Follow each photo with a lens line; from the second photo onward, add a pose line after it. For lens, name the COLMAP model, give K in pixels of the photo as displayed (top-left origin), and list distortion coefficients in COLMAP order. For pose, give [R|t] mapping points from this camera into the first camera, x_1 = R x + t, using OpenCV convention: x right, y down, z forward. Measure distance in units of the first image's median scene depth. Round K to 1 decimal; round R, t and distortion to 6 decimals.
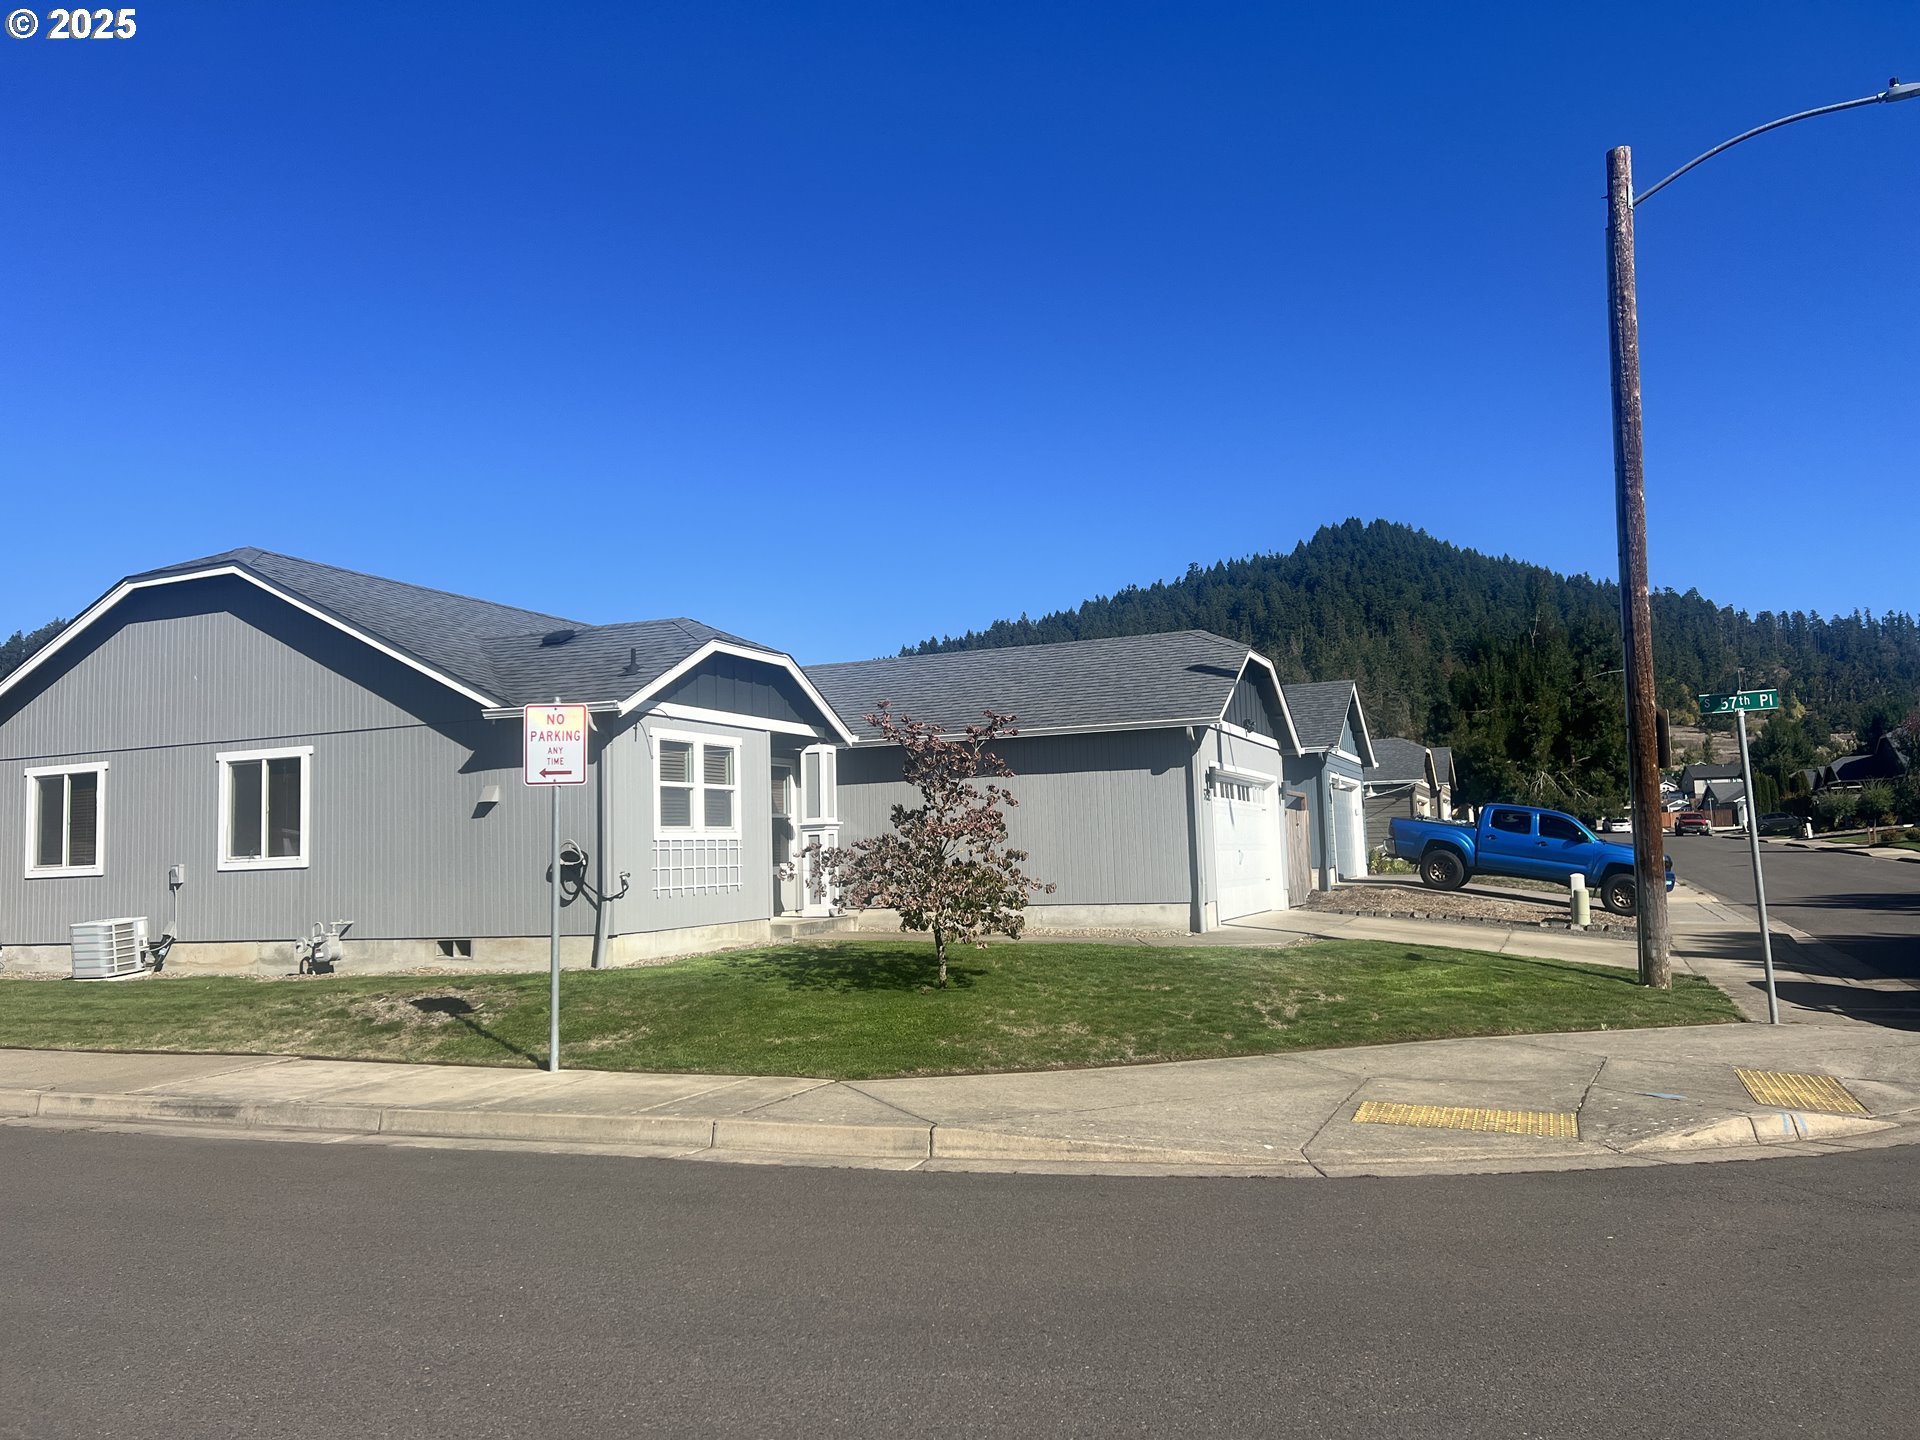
lens RADIAL K [[1448.2, 0, 960.9], [0, 1448.2, 721.2], [0, 0, 1]] dist [0.028750, -0.021142]
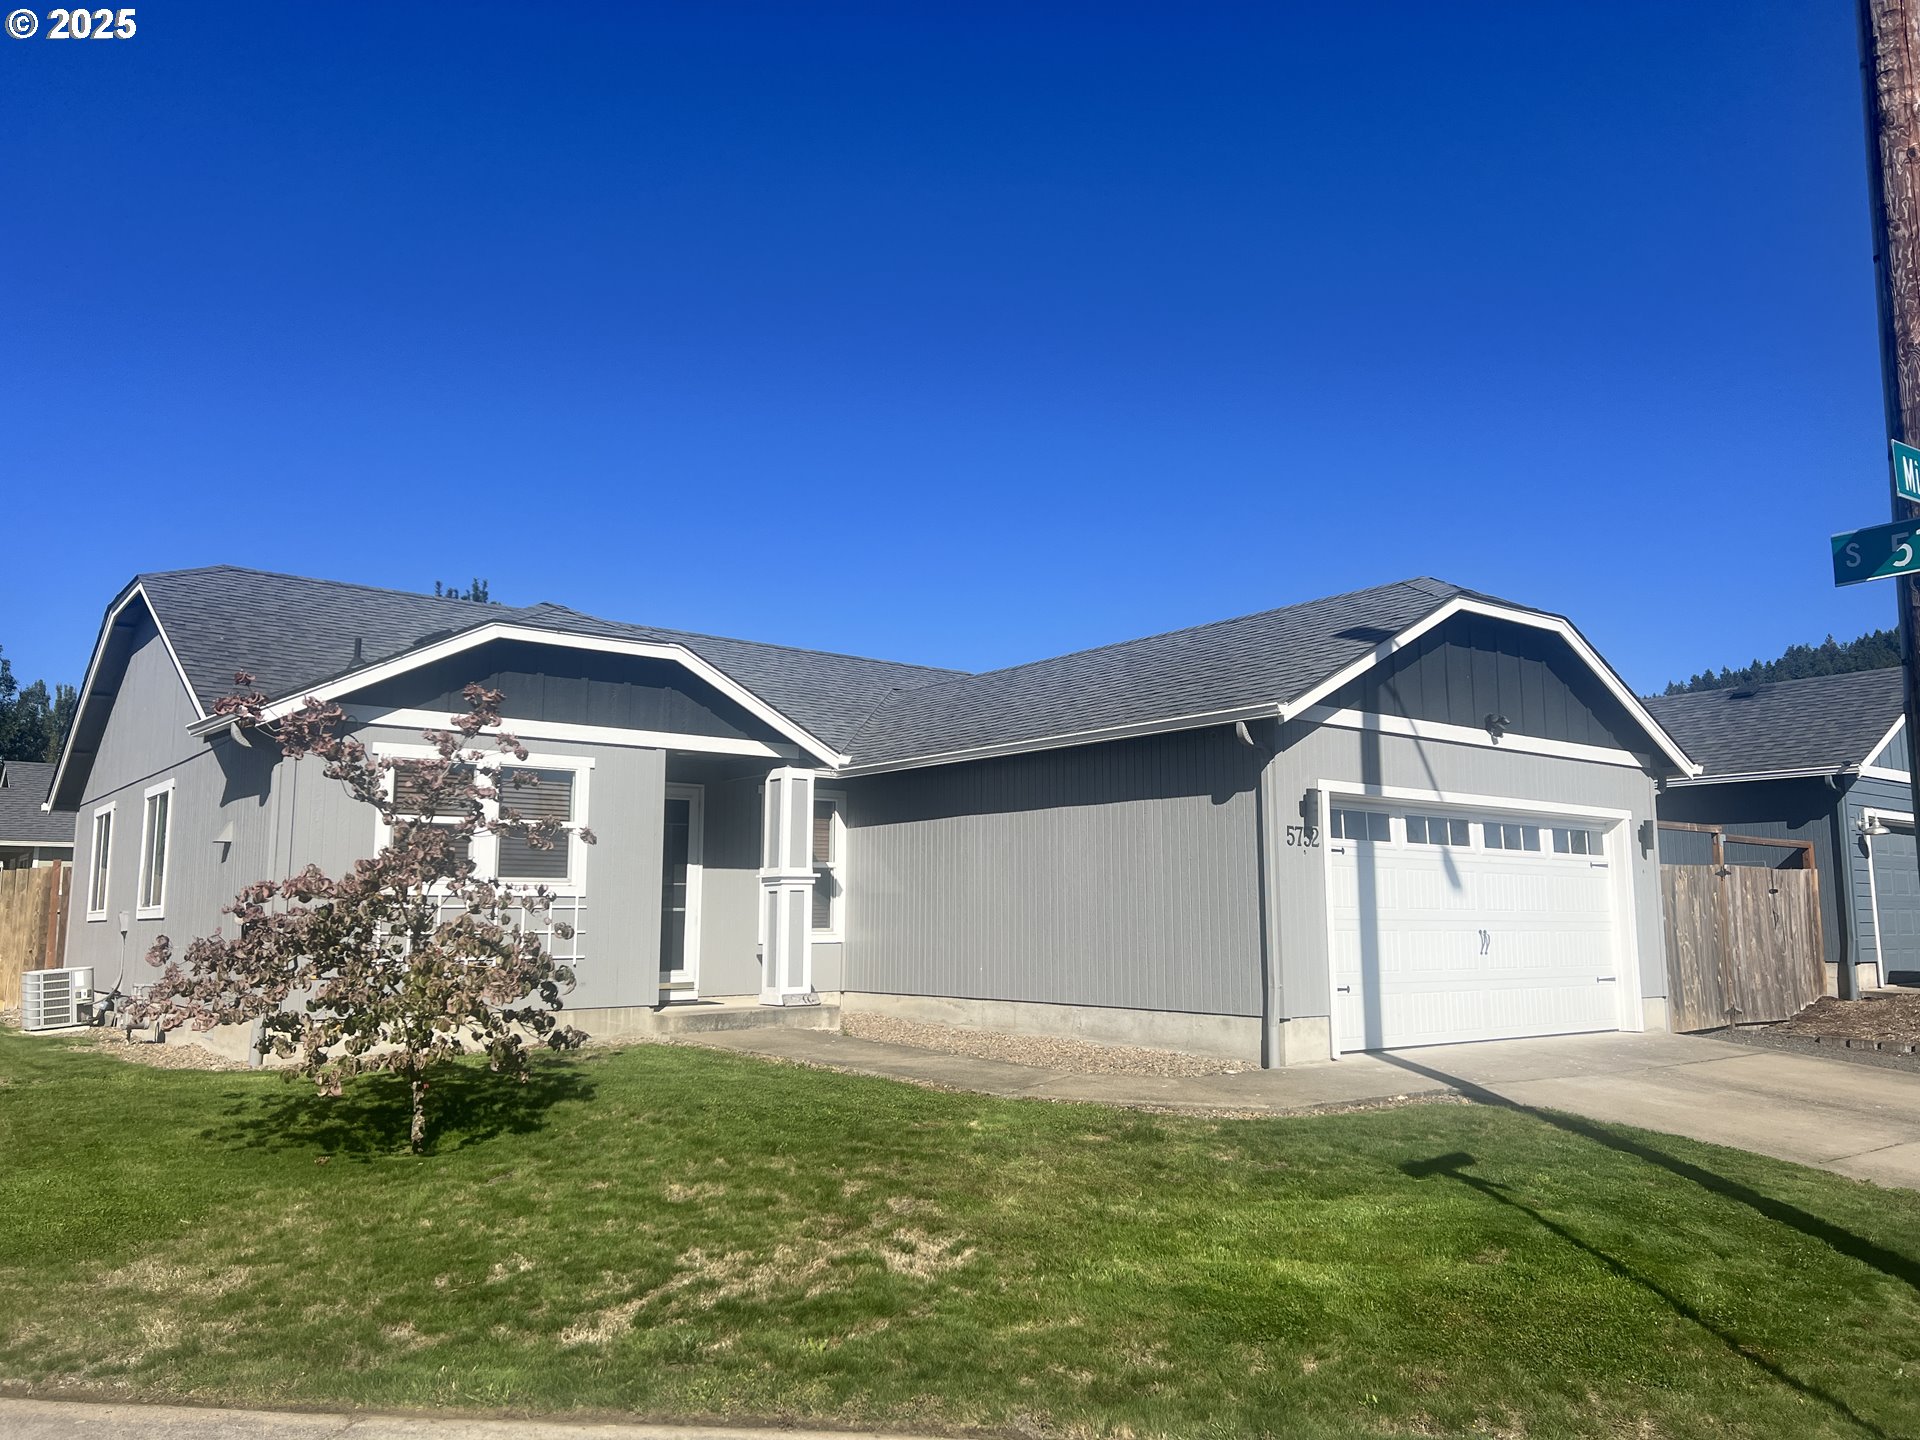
lens RADIAL K [[1448.2, 0, 952.5], [0, 1448.2, 727.3], [0, 0, 1]] dist [0.028750, -0.021142]
pose [[0.871330, -0.037385, -0.489272, 0.335259], [0.020903, 0.999016, -0.039109, 0.025781], [0.490253, 0.023849, 0.871254, 0.400291]]
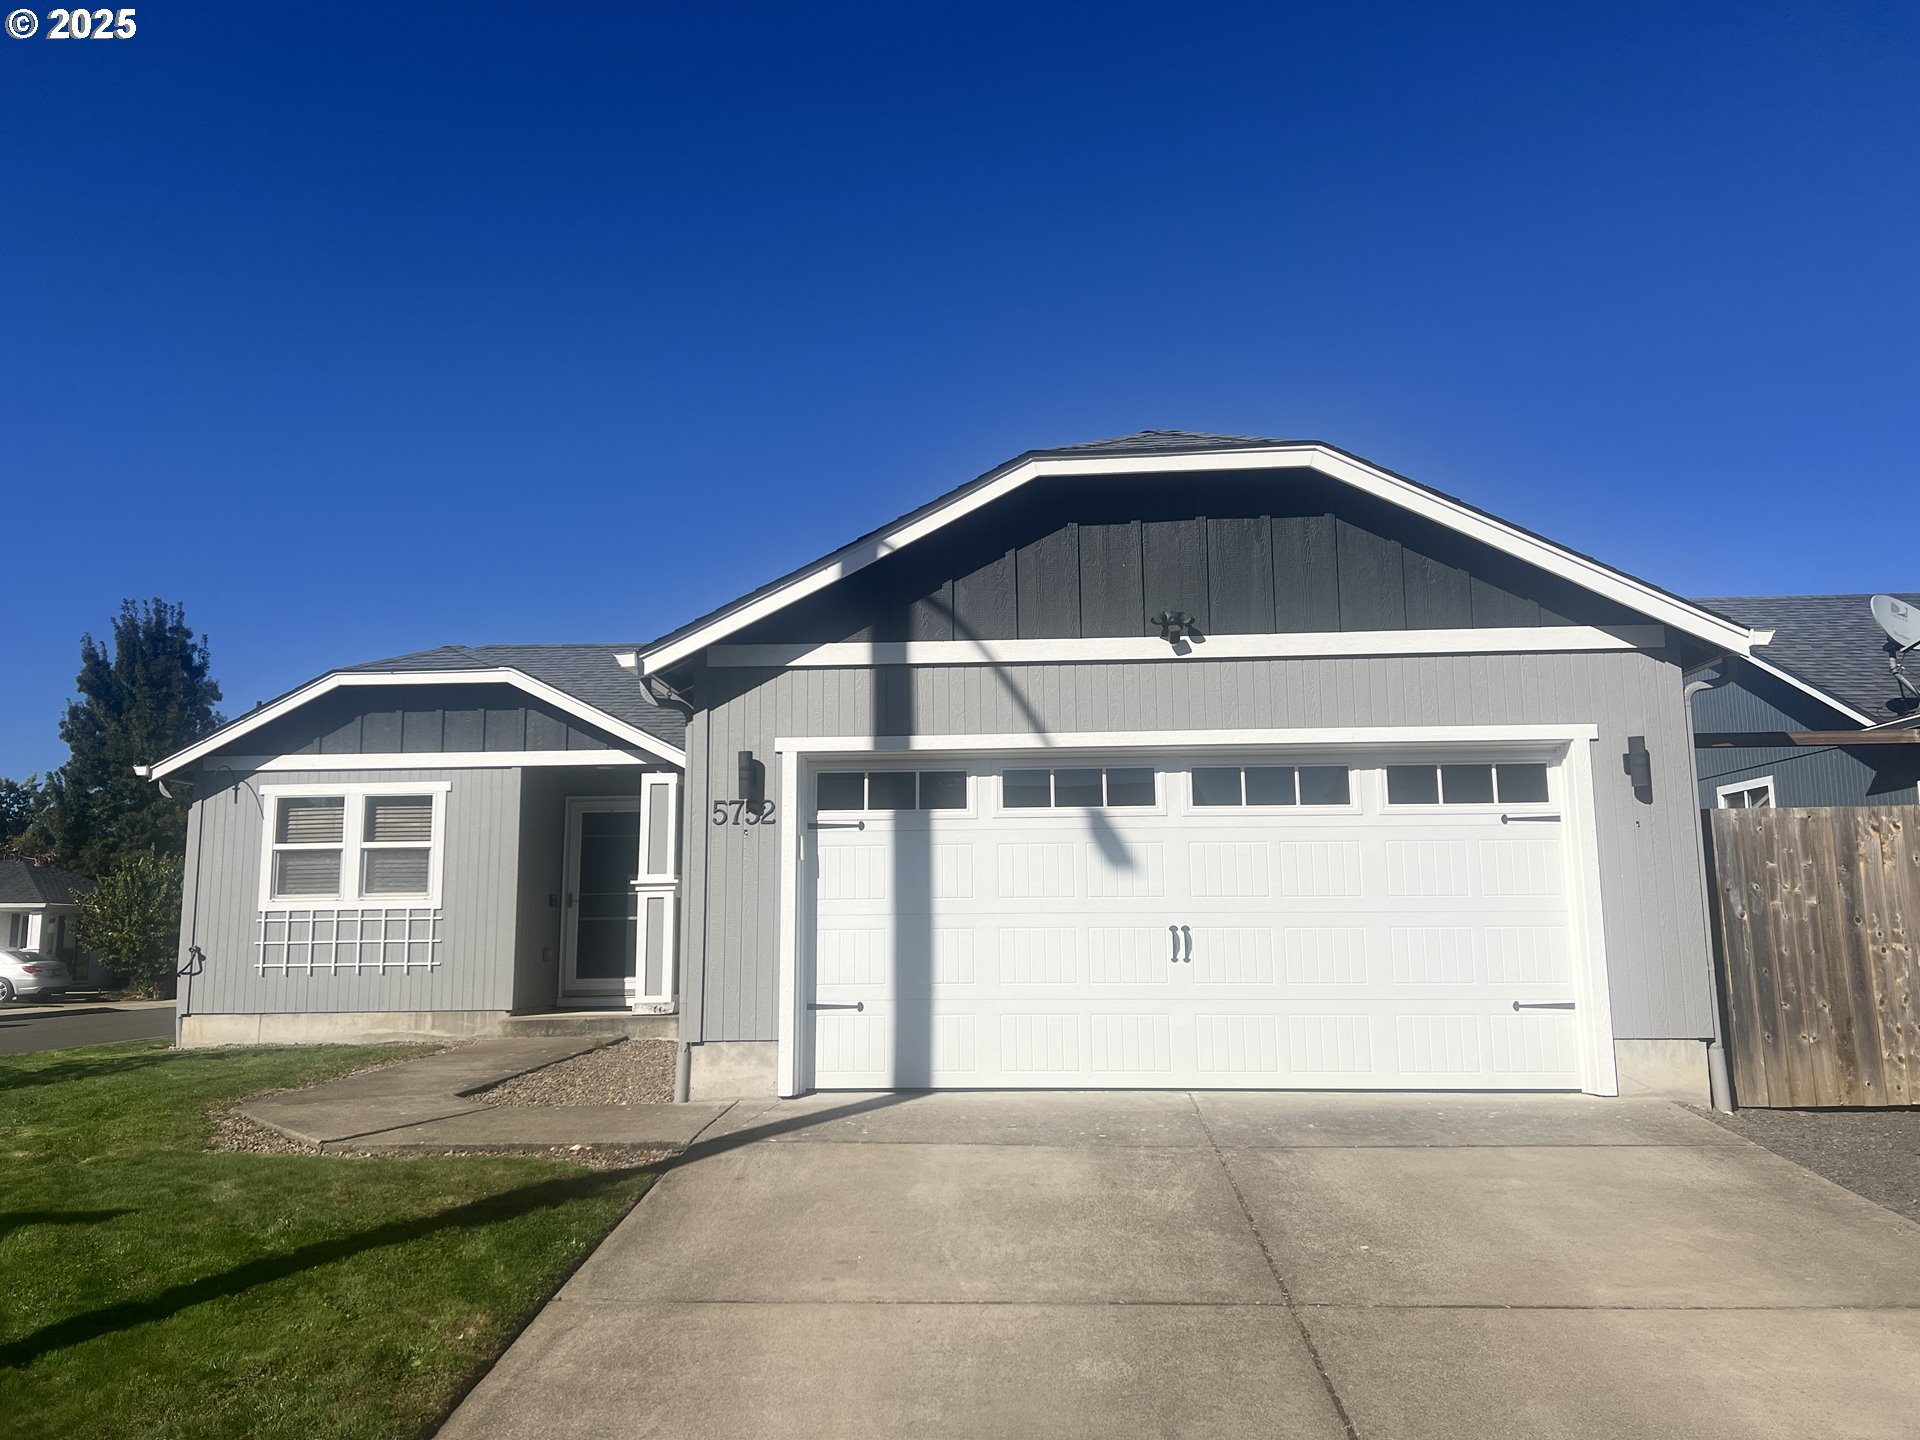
lens RADIAL K [[1448.2, 0, 963.6], [0, 1448.2, 719.6], [0, 0, 1]] dist [0.028750, -0.021142]
pose [[0.322632, -0.117931, -0.939149, 0.639352], [0.088932, 0.991595, -0.093966, 0.071238], [0.942337, -0.053204, 0.330408, 0.905977]]
